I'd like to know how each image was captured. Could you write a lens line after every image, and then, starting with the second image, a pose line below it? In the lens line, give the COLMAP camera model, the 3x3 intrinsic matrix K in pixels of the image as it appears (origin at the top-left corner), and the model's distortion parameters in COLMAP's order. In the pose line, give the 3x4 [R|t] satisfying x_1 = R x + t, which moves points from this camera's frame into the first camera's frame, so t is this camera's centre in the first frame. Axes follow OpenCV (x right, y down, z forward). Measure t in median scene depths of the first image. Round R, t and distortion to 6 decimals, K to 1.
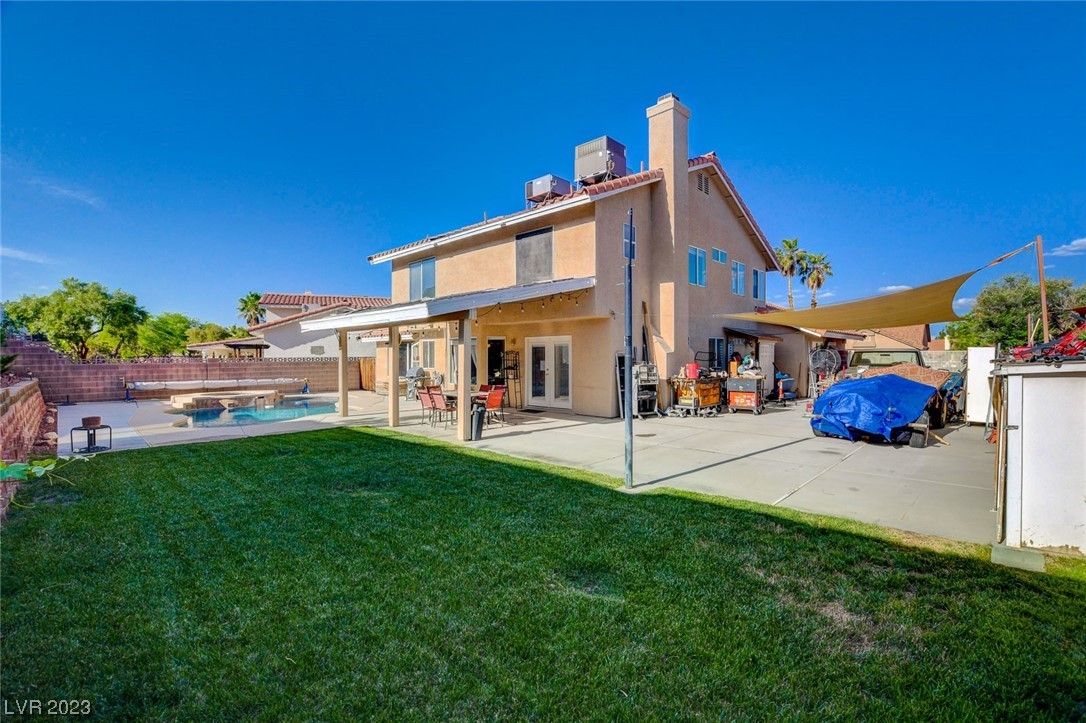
lens RADIAL K [[484.7, 0, 537.3], [0, 484.7, 361.4], [0, 0, 1]] dist [-0.027016, 0.000376]
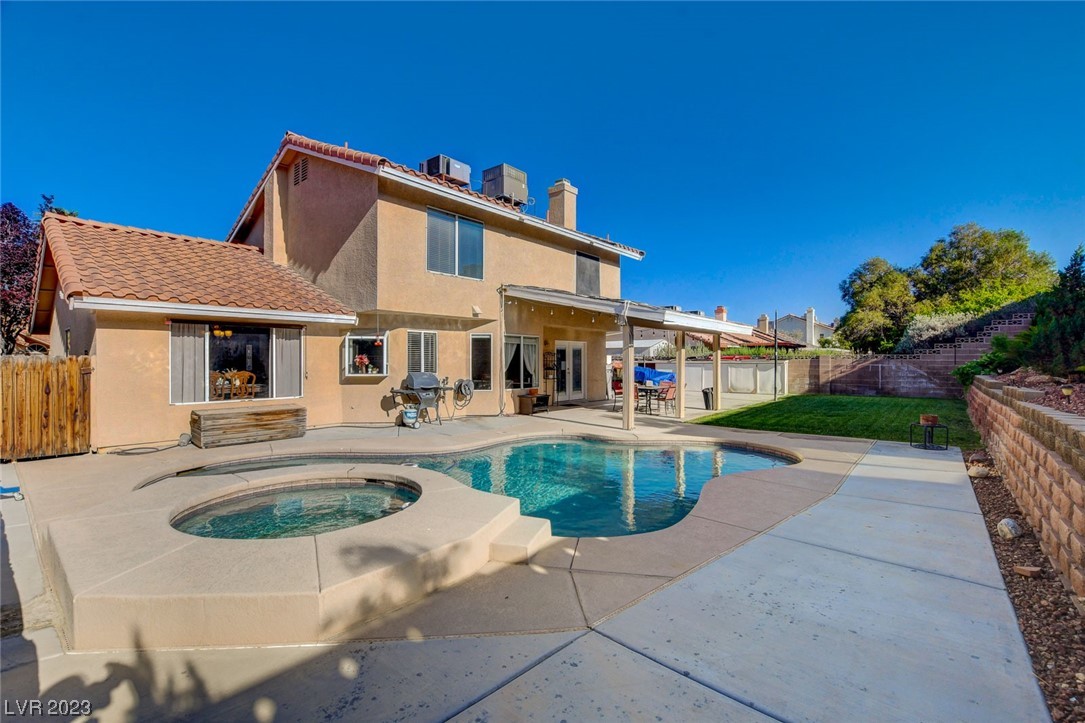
lens RADIAL K [[484.2, 0, 536.8], [0, 484.2, 361.4], [0, 0, 1]] dist [-0.027016, 0.000376]
pose [[-0.078244, 0.000191, 0.996934, -0.875751], [0.008179, 0.999966, 0.000451, -0.001515], [-0.996901, 0.008189, -0.078243, 0.888565]]
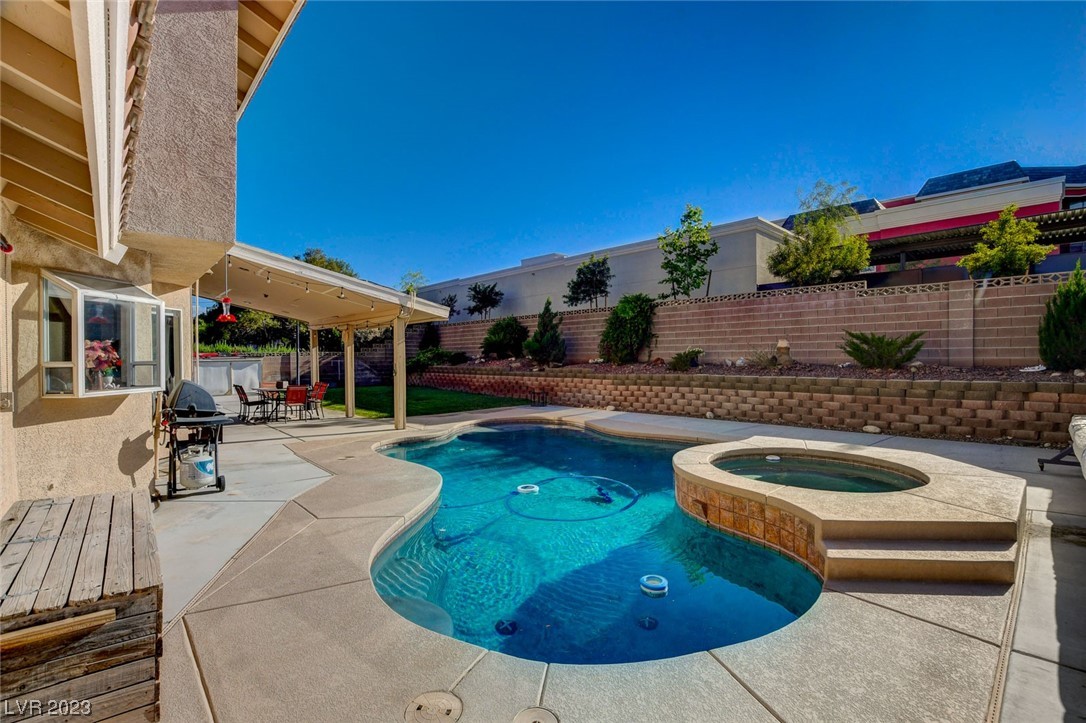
lens RADIAL K [[484.7, 0, 537.3], [0, 484.7, 361.4], [0, 0, 1]] dist [-0.027016, 0.000376]
pose [[-0.998947, 0.009512, 0.044878, -0.485162], [0.010325, 0.999786, 0.017917, -0.002681], [-0.044698, 0.018362, -0.998832, 1.269240]]
